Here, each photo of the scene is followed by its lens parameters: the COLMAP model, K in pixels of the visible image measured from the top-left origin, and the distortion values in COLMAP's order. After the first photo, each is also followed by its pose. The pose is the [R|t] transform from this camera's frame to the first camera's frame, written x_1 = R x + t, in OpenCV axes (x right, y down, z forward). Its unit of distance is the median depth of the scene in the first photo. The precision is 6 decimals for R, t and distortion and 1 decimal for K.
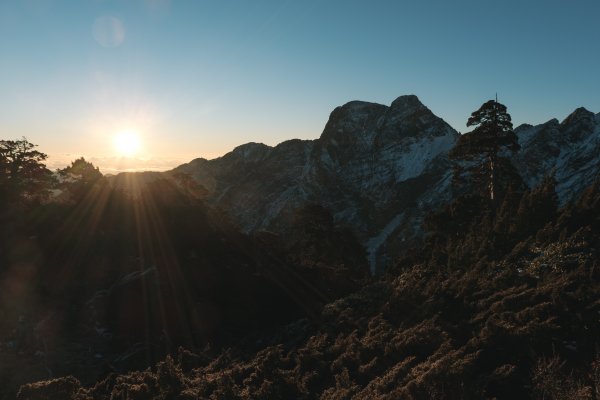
lens RADIAL K [[405.1, 0, 300.0], [0, 405.1, 200.0], [0, 0, 1]] dist [0.009404, -0.008802]
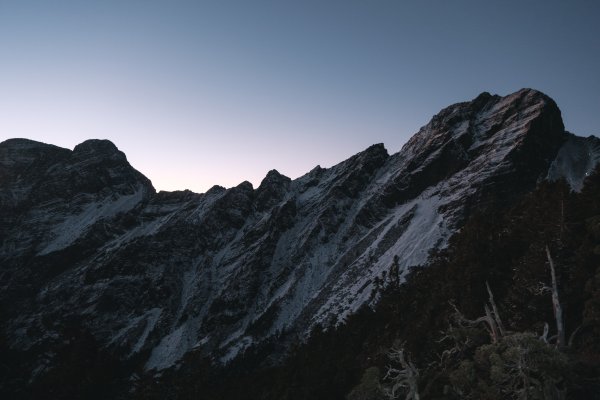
lens RADIAL K [[405.1, 0, 300.0], [0, 405.1, 200.0], [0, 0, 1]] dist [0.009404, -0.008802]
pose [[0.926471, 0.067336, 0.370293, 0.351939], [-0.007299, 0.986895, -0.161200, -0.028618], [-0.376295, 0.146644, 0.914821, 0.190378]]
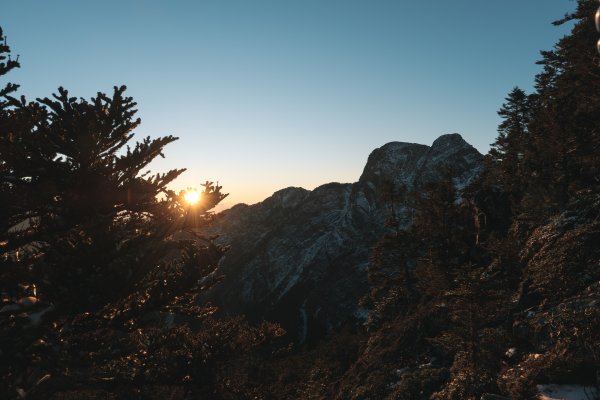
lens RADIAL K [[405.1, 0, 300.0], [0, 405.1, 200.0], [0, 0, 1]] dist [0.009404, -0.008802]
pose [[0.988165, -0.016171, -0.152538, 0.064271], [-0.000079, 0.994374, -0.105929, -0.005501], [0.153392, 0.104687, 0.982604, 0.036072]]
